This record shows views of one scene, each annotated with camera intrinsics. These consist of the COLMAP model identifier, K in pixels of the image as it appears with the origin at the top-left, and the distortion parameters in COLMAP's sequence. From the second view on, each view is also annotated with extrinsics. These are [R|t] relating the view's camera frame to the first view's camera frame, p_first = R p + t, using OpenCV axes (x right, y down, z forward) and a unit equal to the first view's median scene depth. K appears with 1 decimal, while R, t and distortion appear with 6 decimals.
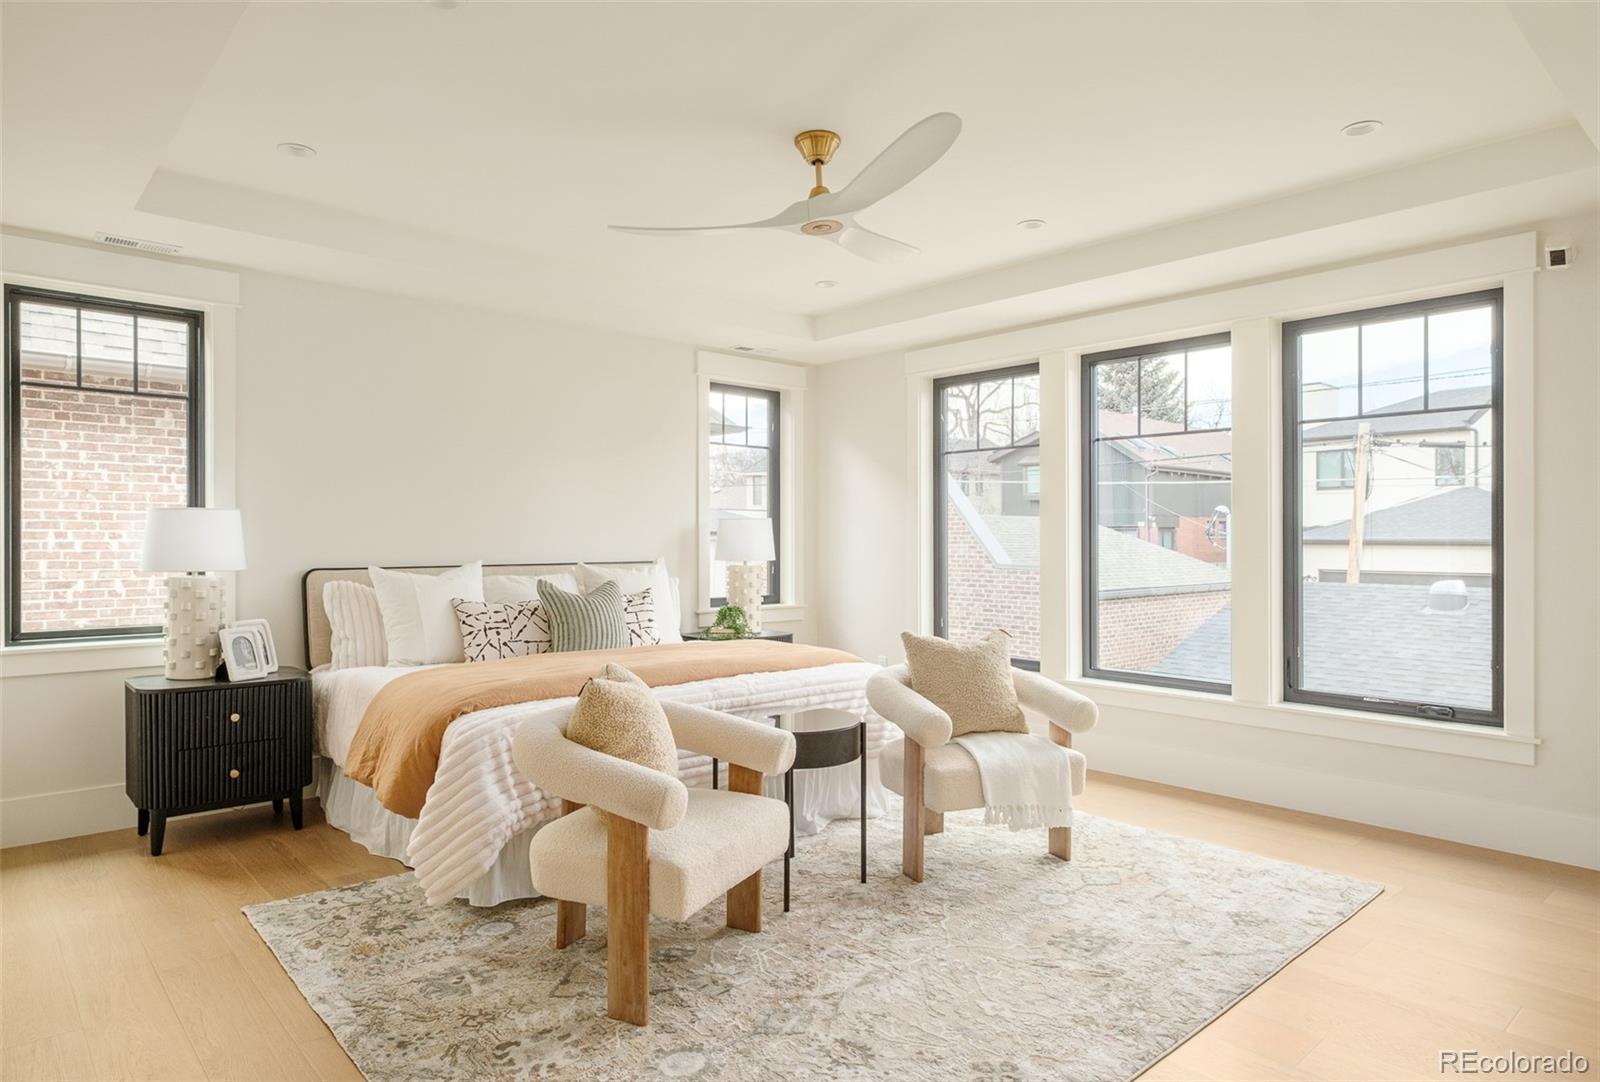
lens RADIAL K [[949.2, 0, 800.0], [0, 949.2, 541.0], [0, 0, 1]] dist [0.003976, 0.001494]
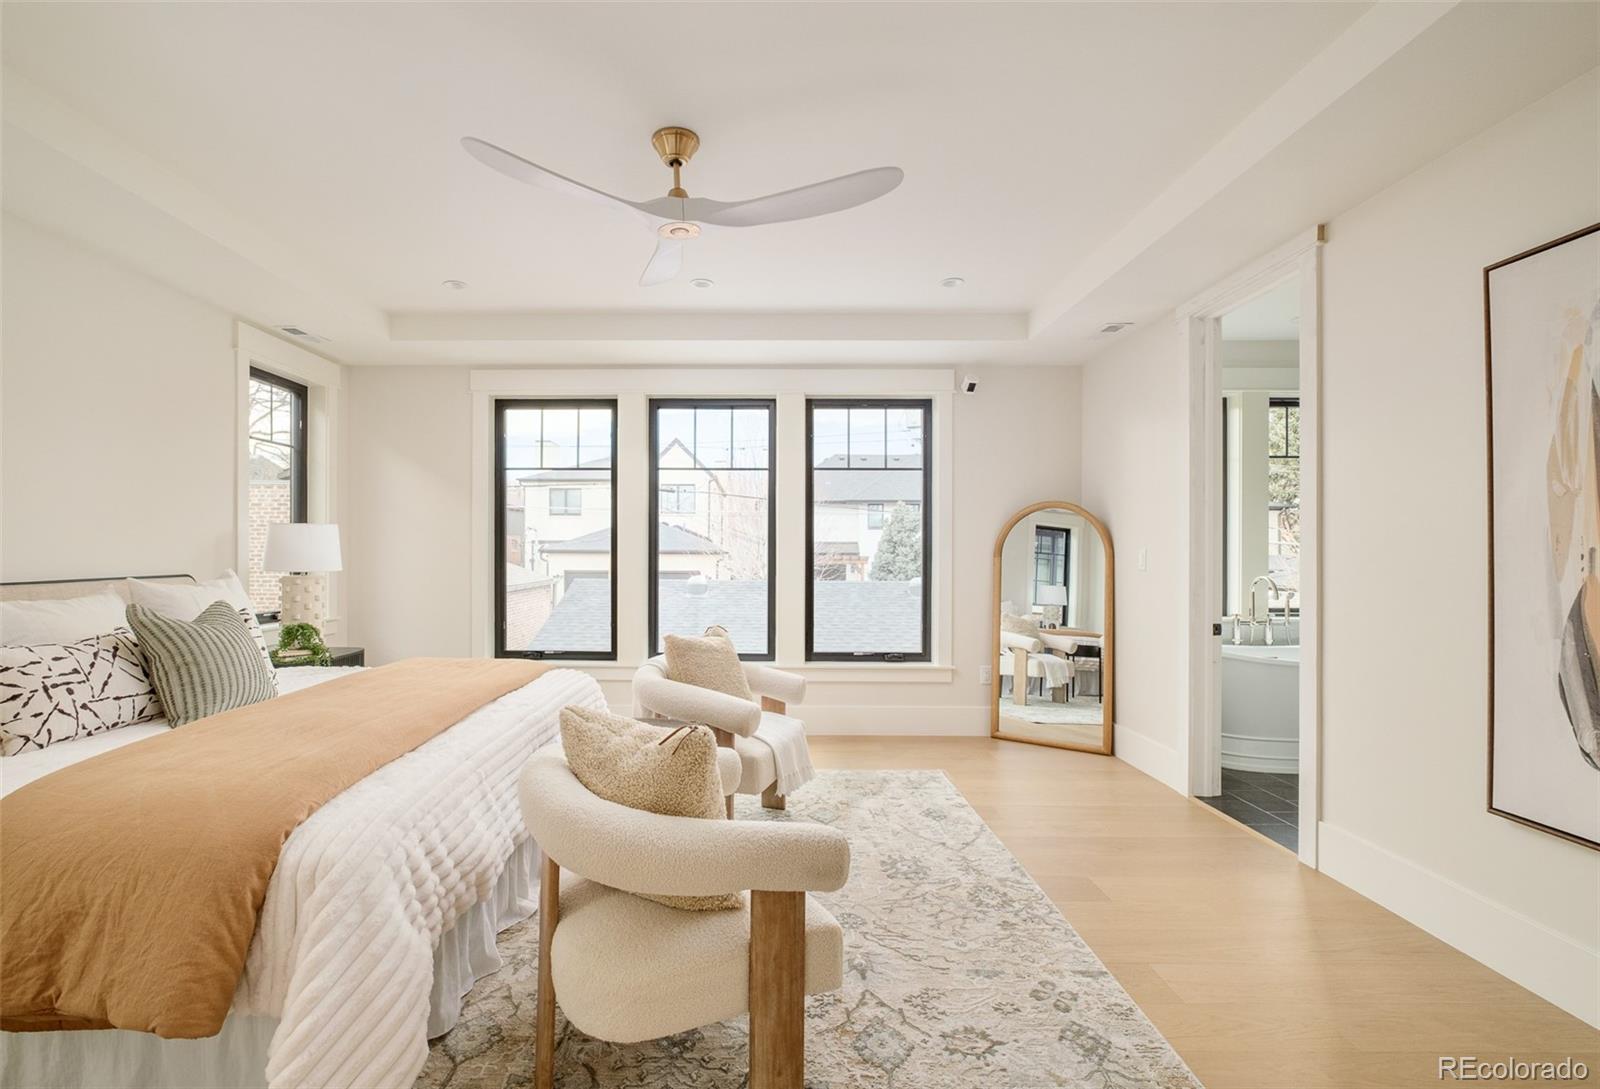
lens RADIAL K [[711.1, 0, 800.0], [0, 711.1, 544.5], [0, 0, 1]] dist [-0.004954, -0.000235]
pose [[0.677298, 0.007469, 0.735671, -0.335109], [-0.000302, 0.999951, -0.009874, 0.002992], [-0.735708, 0.006465, 0.677267, 0.316758]]
